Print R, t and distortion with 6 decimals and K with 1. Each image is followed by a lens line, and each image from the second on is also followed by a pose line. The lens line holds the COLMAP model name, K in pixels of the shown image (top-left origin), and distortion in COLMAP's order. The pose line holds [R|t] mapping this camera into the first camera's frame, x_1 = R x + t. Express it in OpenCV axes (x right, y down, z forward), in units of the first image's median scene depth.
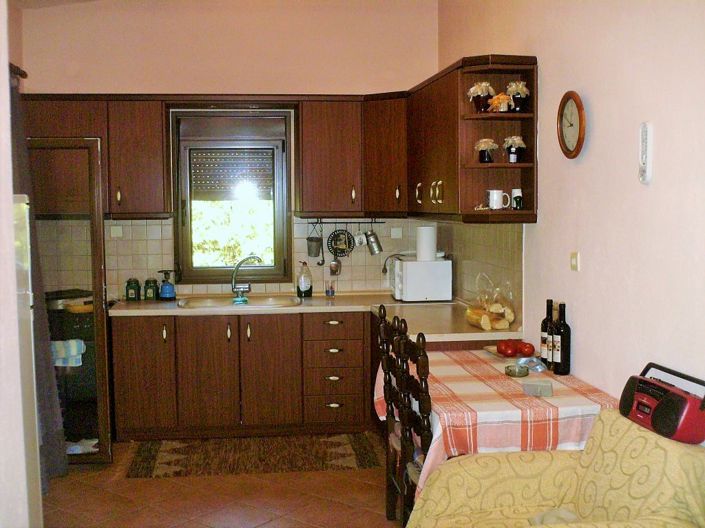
lens RADIAL K [[845.3, 0, 352.5], [0, 845.3, 264.0], [0, 0, 1]] dist [-0.143703, 0.228444]
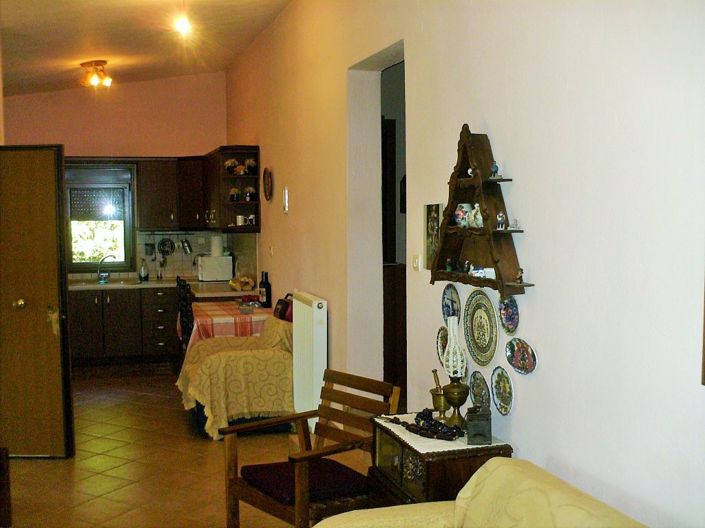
lens RADIAL K [[845.3, 0, 352.5], [0, 845.3, 264.0], [0, 0, 1]] dist [-0.143703, 0.228444]
pose [[0.987690, -0.009266, 0.156149, 0.093805], [0.012241, 0.999761, -0.018102, 0.044632], [-0.155944, 0.019791, 0.987568, -0.691981]]
